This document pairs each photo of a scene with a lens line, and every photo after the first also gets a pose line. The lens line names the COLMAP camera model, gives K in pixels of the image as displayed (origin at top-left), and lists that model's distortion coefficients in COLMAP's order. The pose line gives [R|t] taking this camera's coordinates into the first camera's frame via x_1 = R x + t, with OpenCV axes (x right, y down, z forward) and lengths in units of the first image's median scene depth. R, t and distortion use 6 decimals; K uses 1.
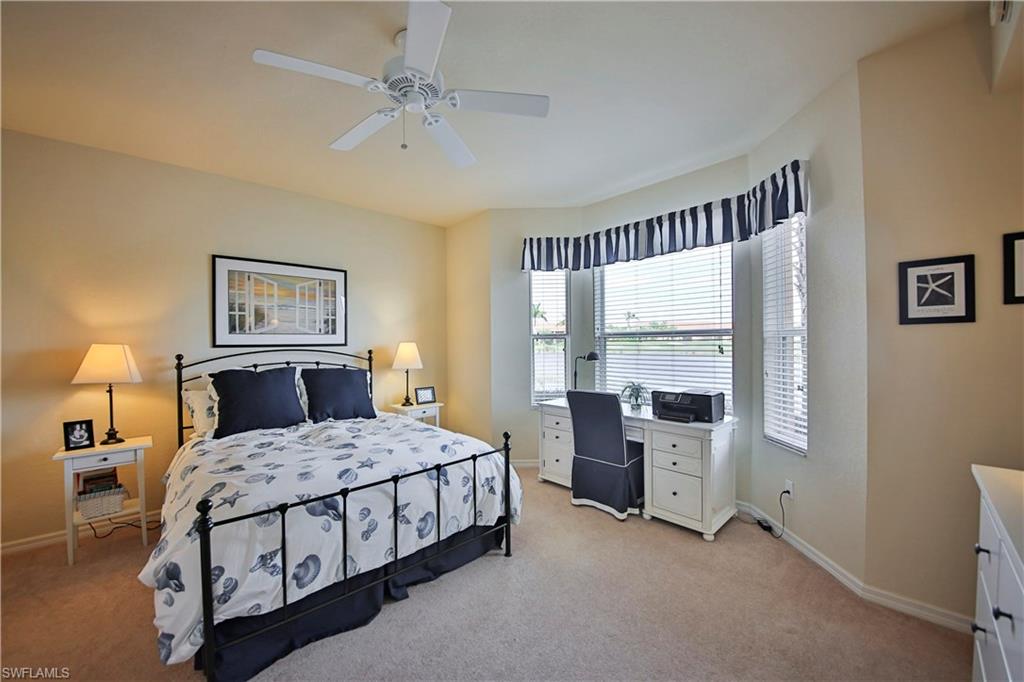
lens RADIAL K [[380.1, 0, 513.4], [0, 380.1, 343.7], [0, 0, 1]] dist [0.014924, -0.014872]
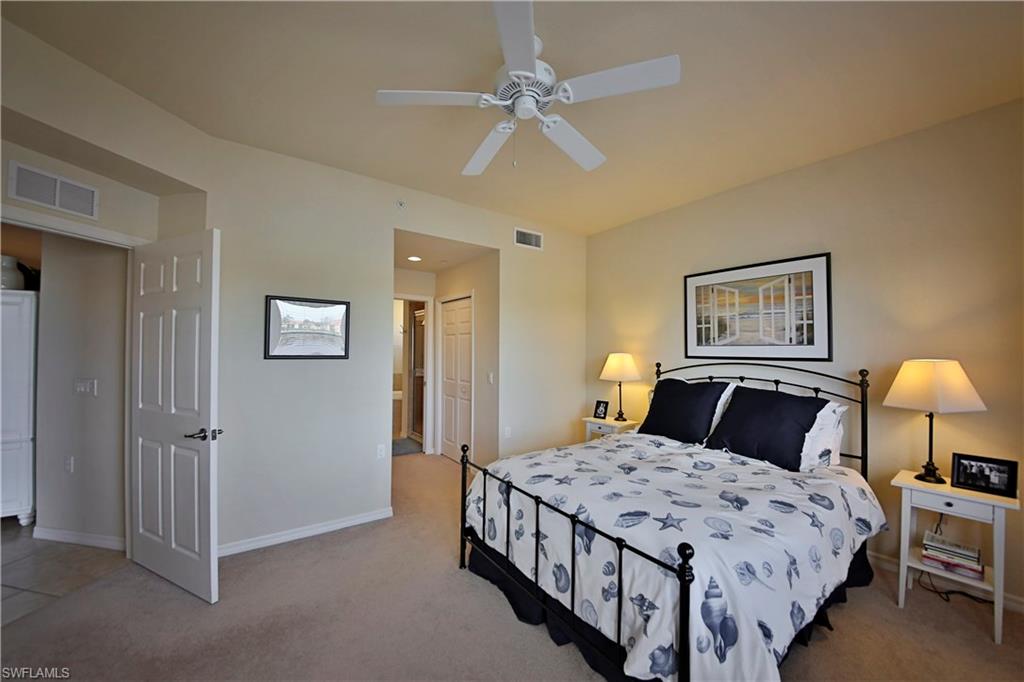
lens RADIAL K [[380.1, 0, 513.4], [0, 380.1, 343.7], [0, 0, 1]] dist [0.014924, -0.014872]
pose [[-0.137359, -0.008732, -0.990483, 0.387103], [-0.010243, 0.999920, -0.007394, -0.018667], [0.990468, 0.009130, -0.137438, 0.632991]]
